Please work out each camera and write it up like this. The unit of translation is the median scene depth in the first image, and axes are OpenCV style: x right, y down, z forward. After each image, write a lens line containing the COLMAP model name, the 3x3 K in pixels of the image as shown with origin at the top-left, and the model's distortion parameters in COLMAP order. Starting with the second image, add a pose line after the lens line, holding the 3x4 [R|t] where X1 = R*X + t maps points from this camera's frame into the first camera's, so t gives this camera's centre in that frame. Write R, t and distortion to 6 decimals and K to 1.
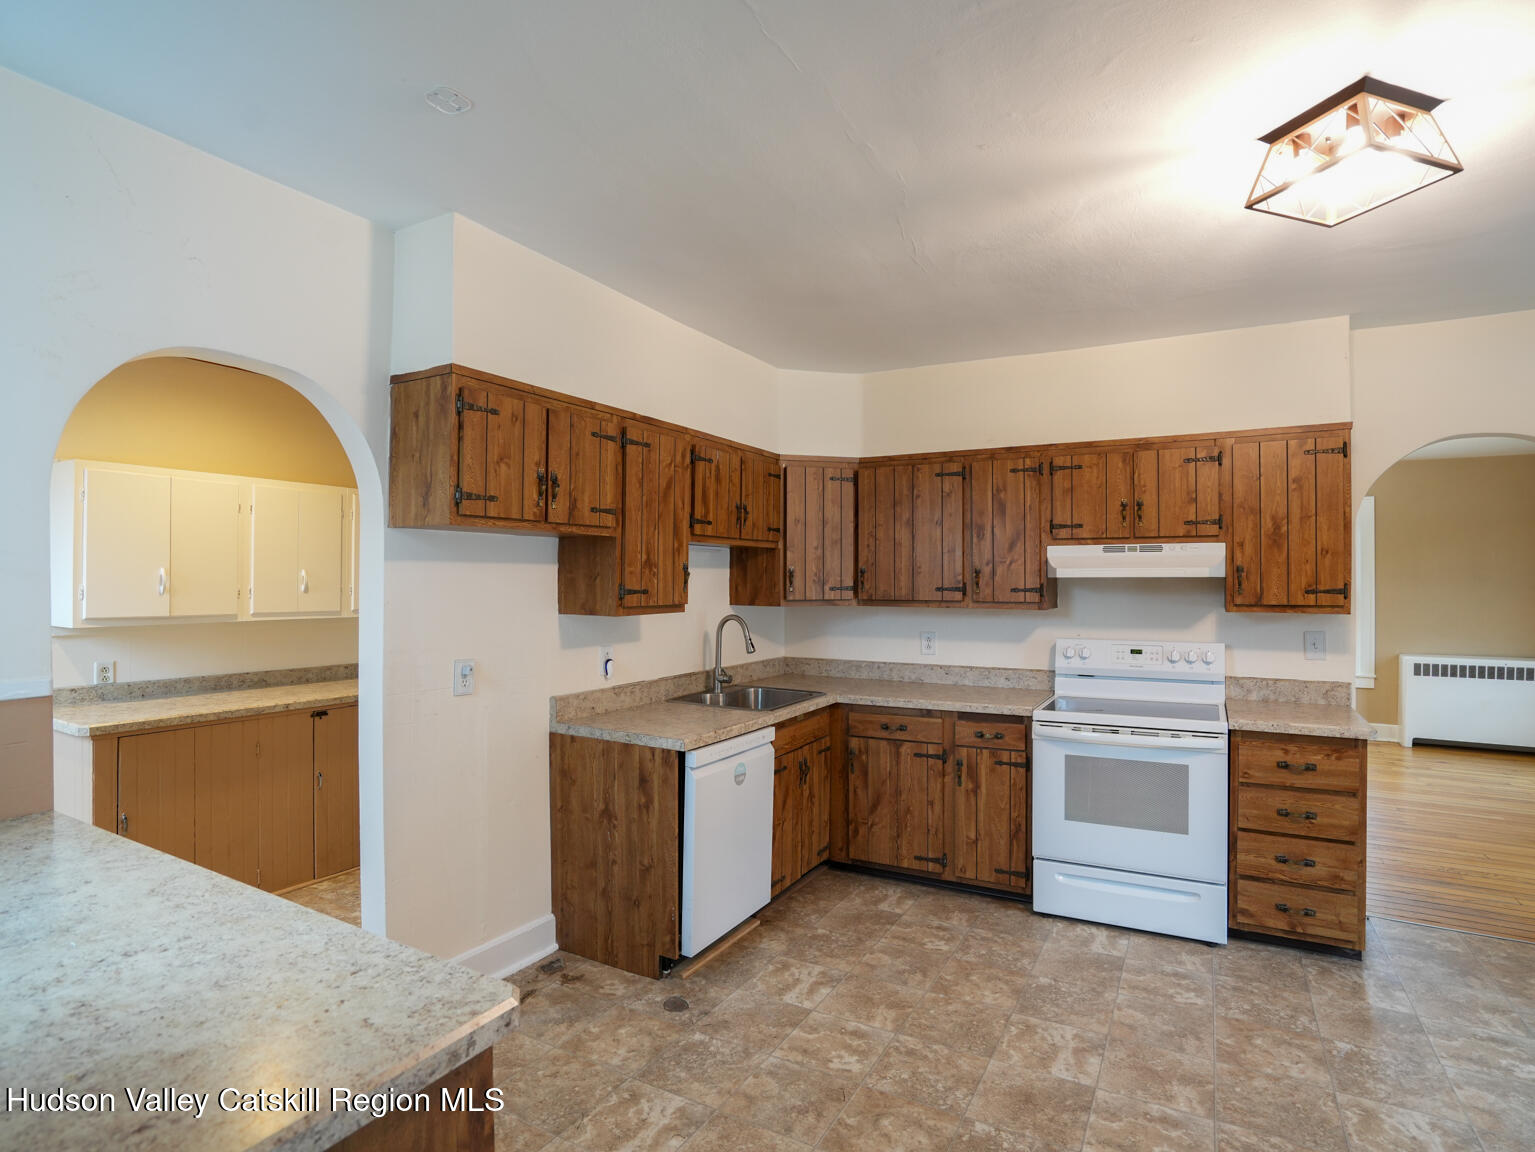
lens RADIAL K [[822.8, 0, 760.7], [0, 822.8, 578.0], [0, 0, 1]] dist [-0.045793, 0.016721]
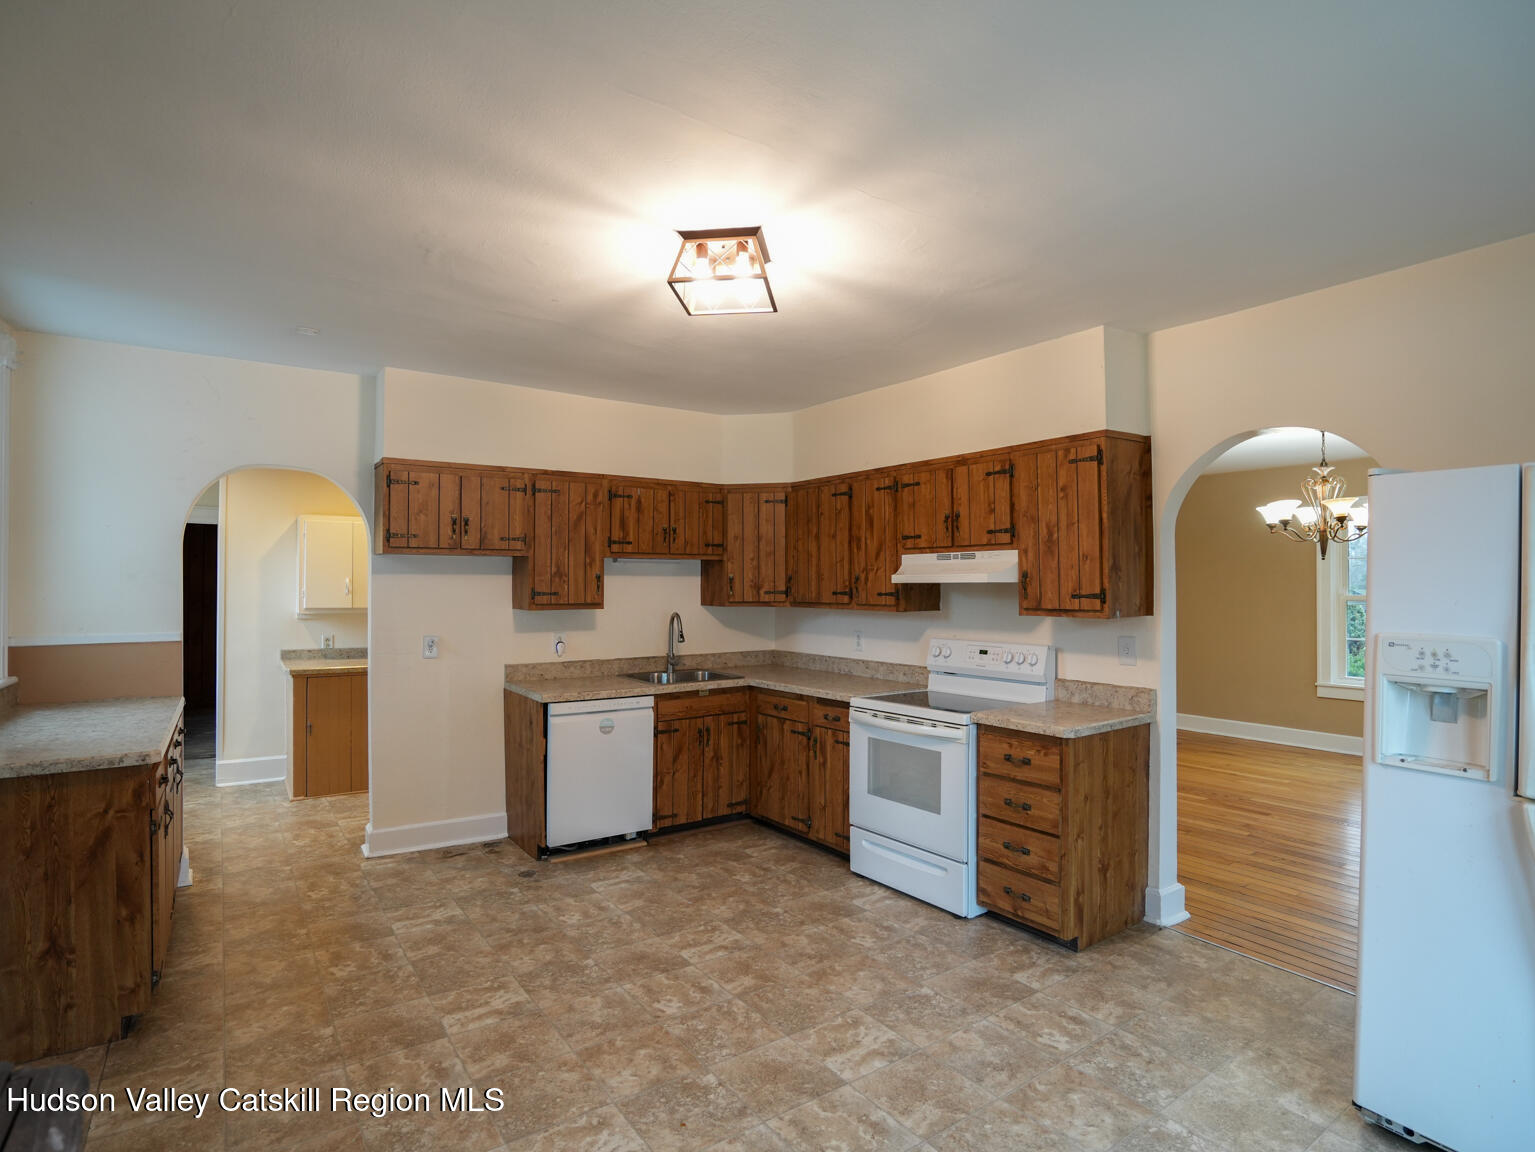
lens RADIAL K [[822.8, 0, 732.3], [0, 822.8, 574.6], [0, 0, 1]] dist [-0.045793, 0.016721]
pose [[0.889361, -0.006725, -0.457157, 0.765598], [0.001789, 0.999935, -0.011228, -0.000092], [0.457203, 0.009168, 0.889315, -0.125996]]
